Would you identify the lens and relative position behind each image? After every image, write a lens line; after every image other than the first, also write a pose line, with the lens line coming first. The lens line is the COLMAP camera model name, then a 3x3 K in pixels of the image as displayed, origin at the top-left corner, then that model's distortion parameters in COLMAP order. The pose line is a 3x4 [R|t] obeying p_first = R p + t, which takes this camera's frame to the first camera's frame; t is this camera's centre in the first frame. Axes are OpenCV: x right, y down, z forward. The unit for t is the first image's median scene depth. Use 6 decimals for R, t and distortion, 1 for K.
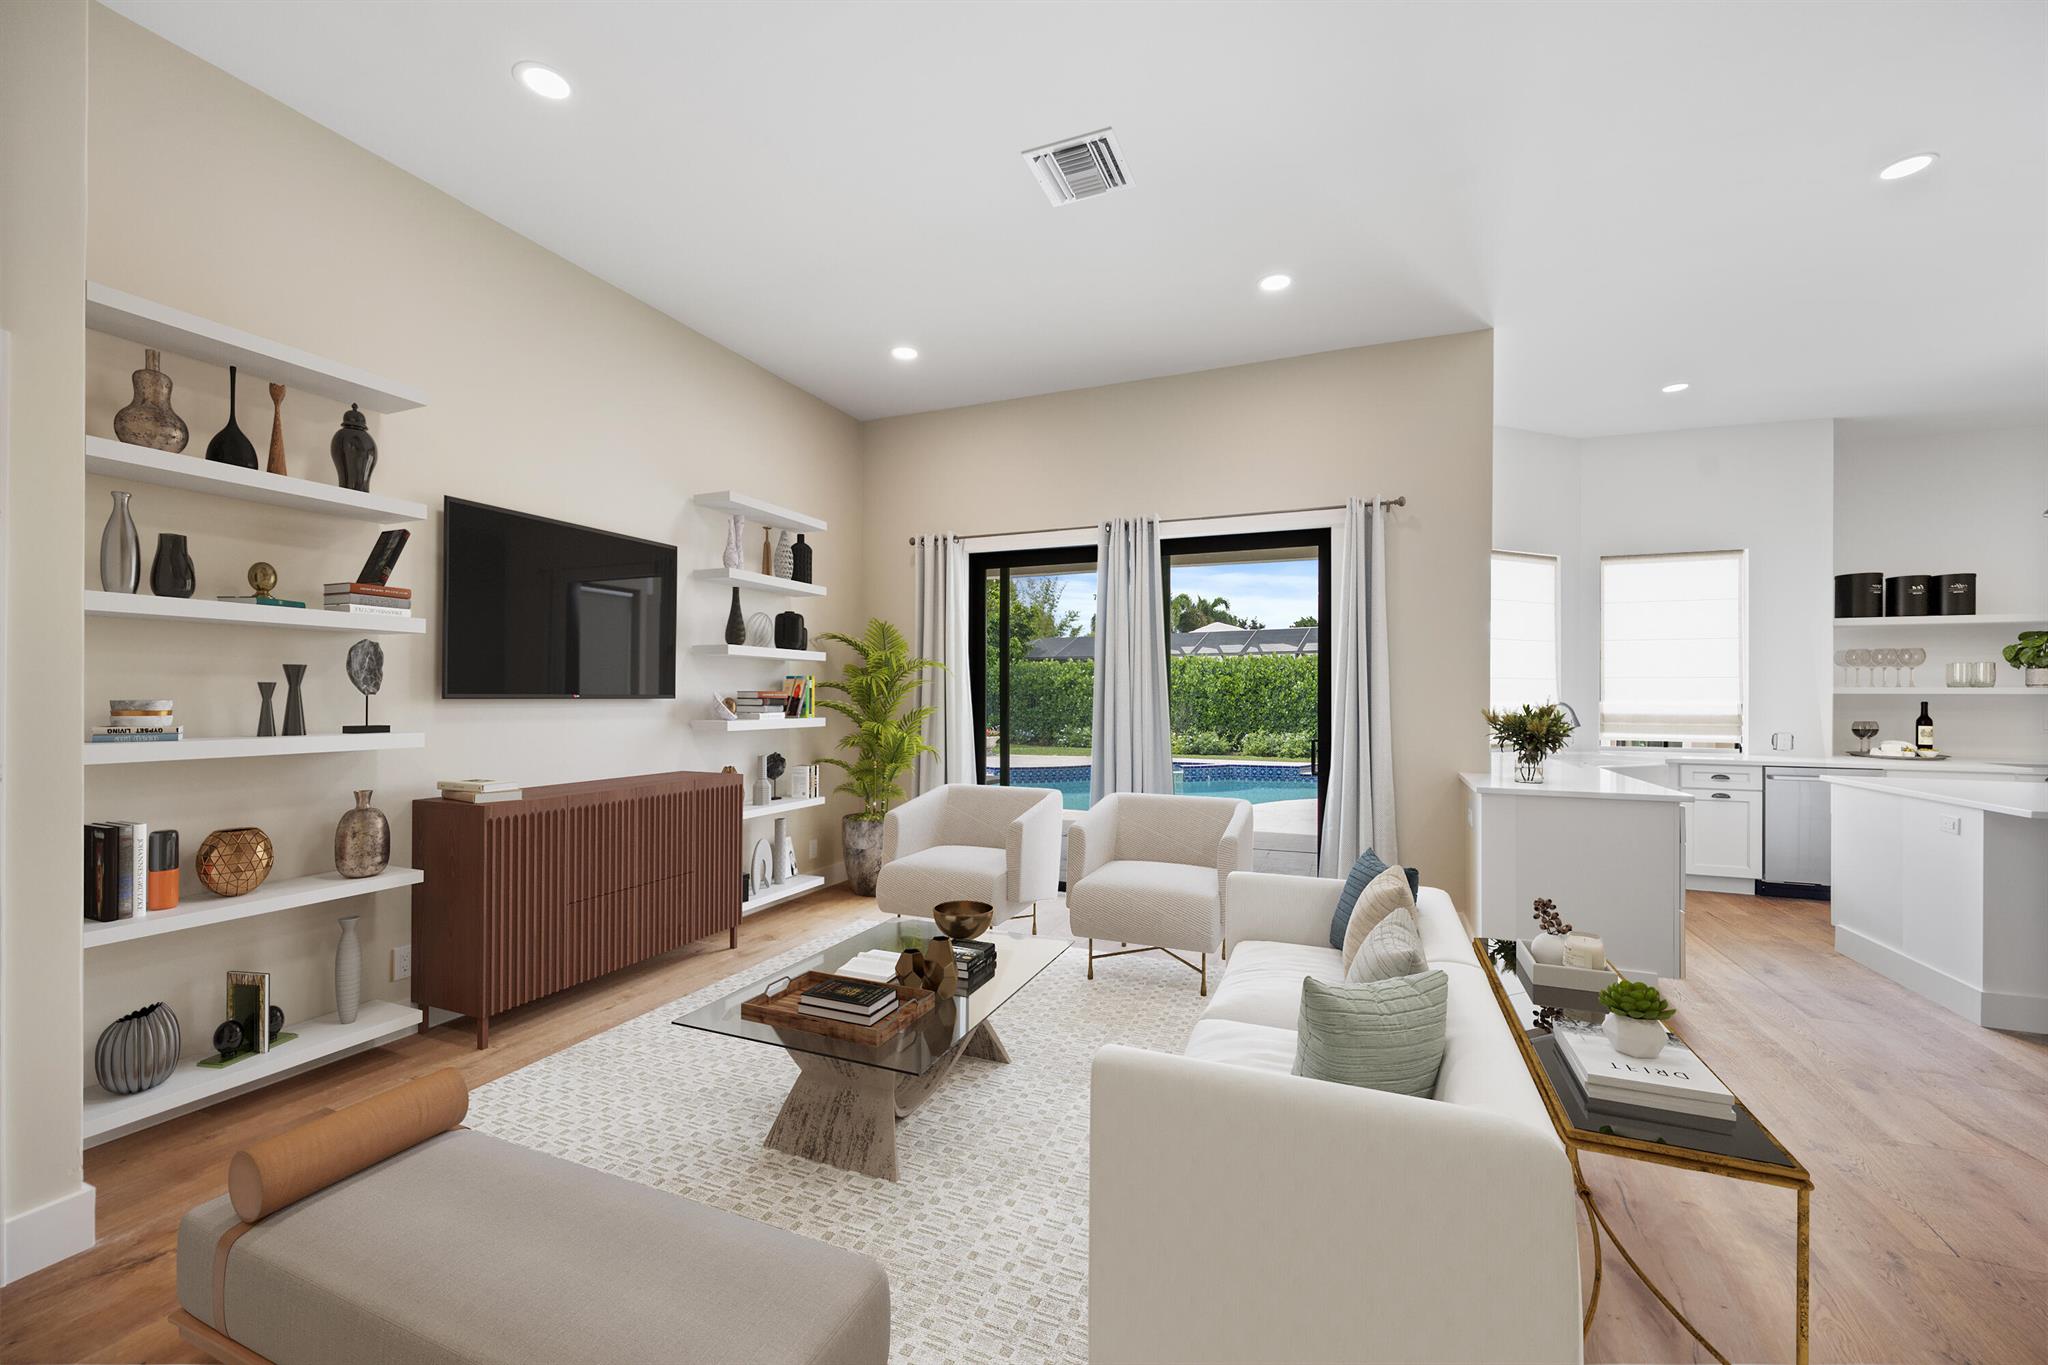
lens RADIAL K [[825.9, 0, 972.6], [0, 825.9, 690.7], [0, 0, 1]] dist [0.000823, 0.000223]
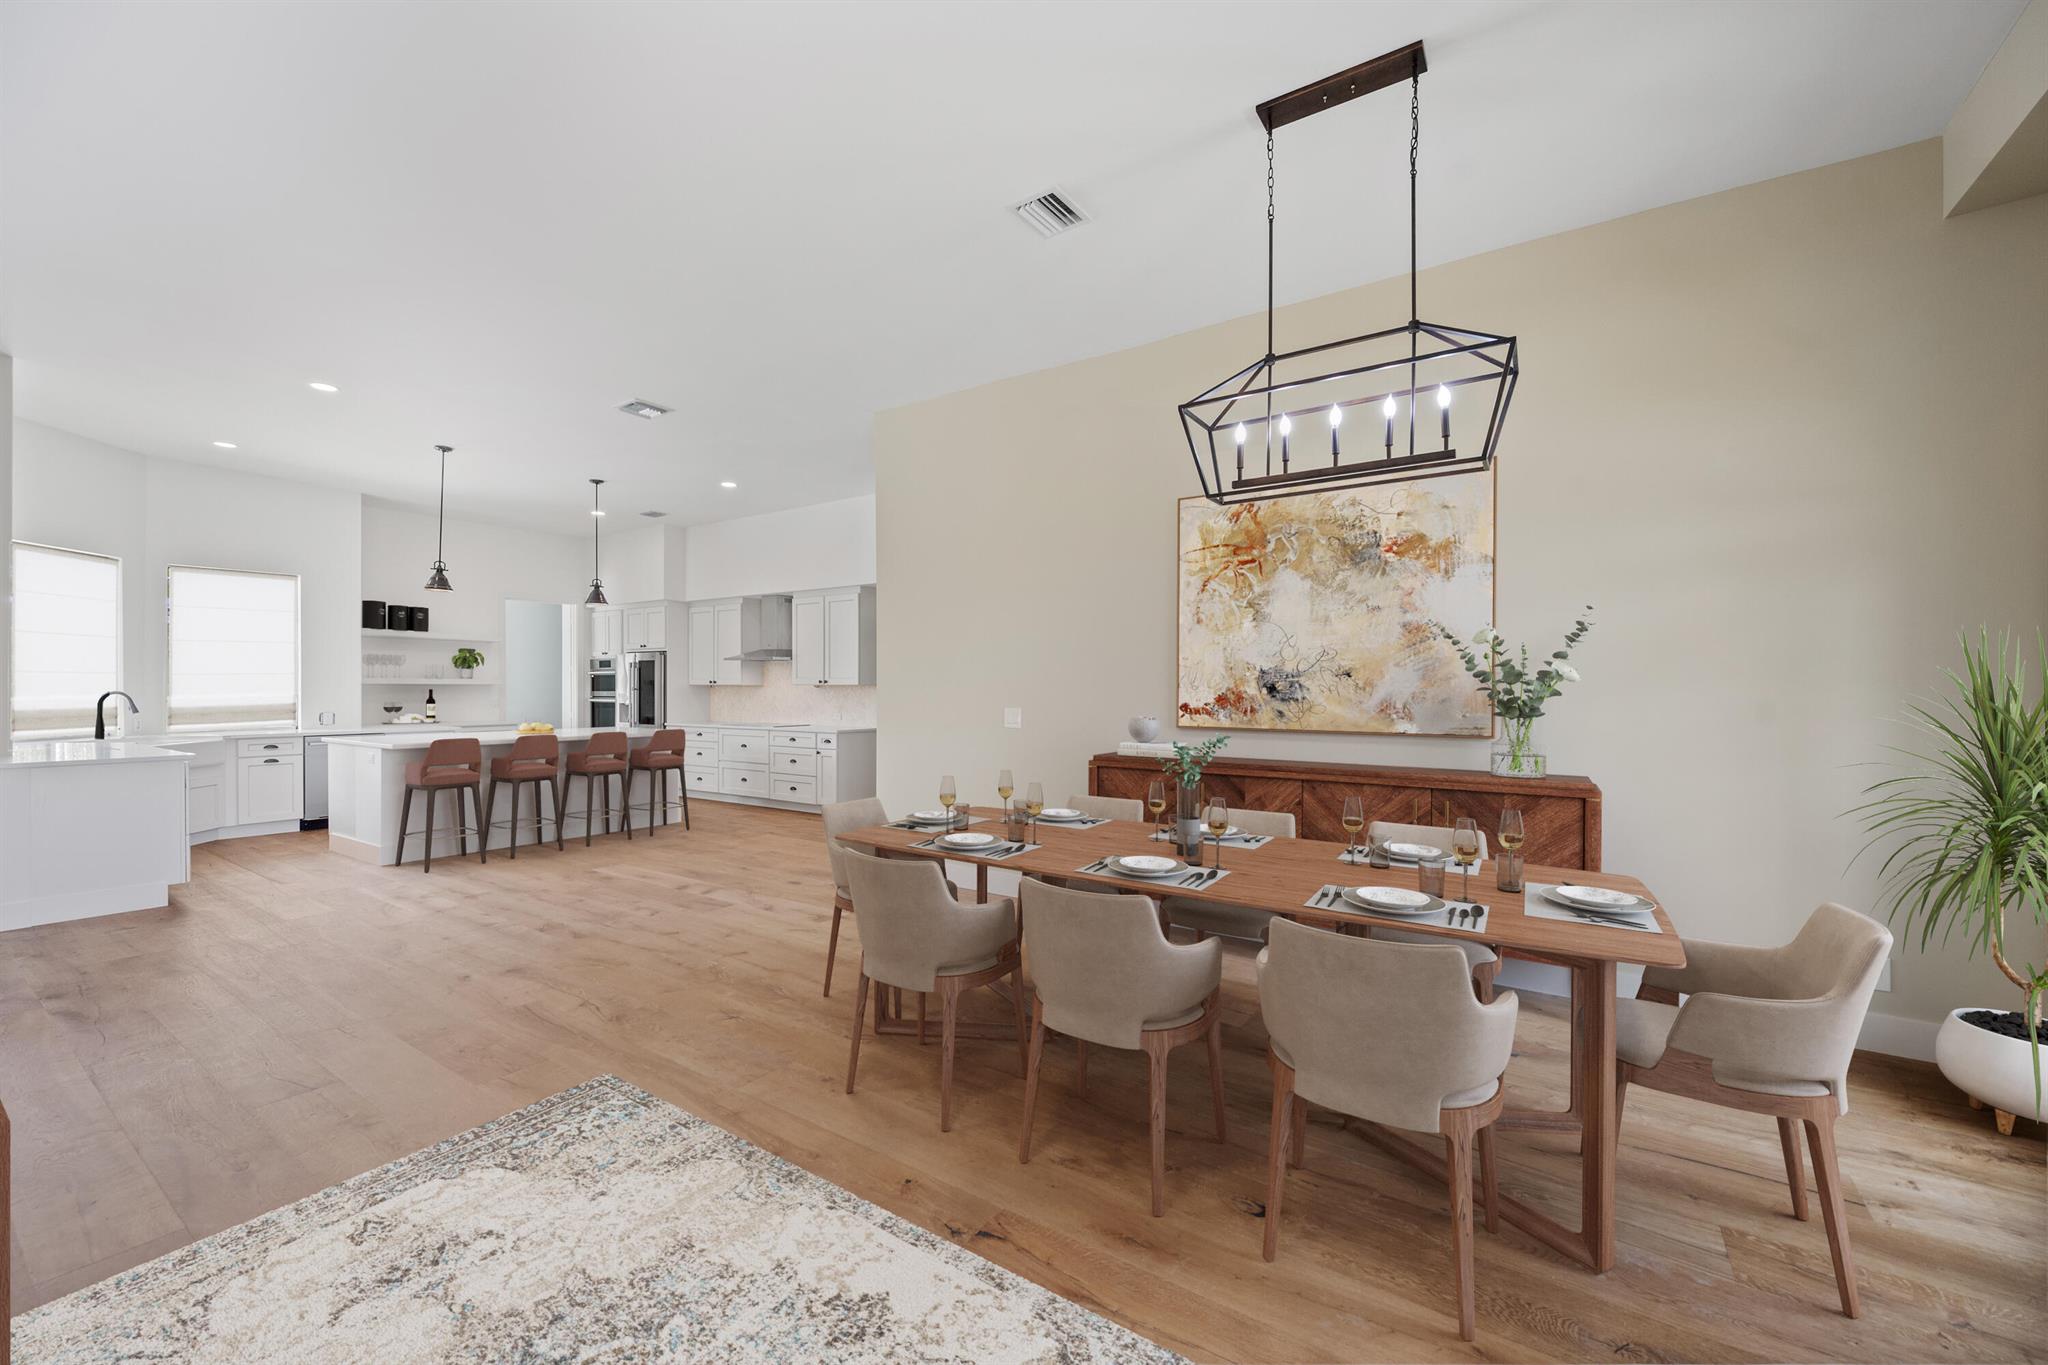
lens RADIAL K [[825.9, 0, 1014.1], [0, 825.9, 690.9], [0, 0, 1]] dist [0.000823, 0.000223]
pose [[0.181674, -0.019949, 0.983156, -0.186961], [0.009568, 0.999783, 0.018518, 0.002708], [-0.983312, 0.006043, 0.181825, -0.440536]]
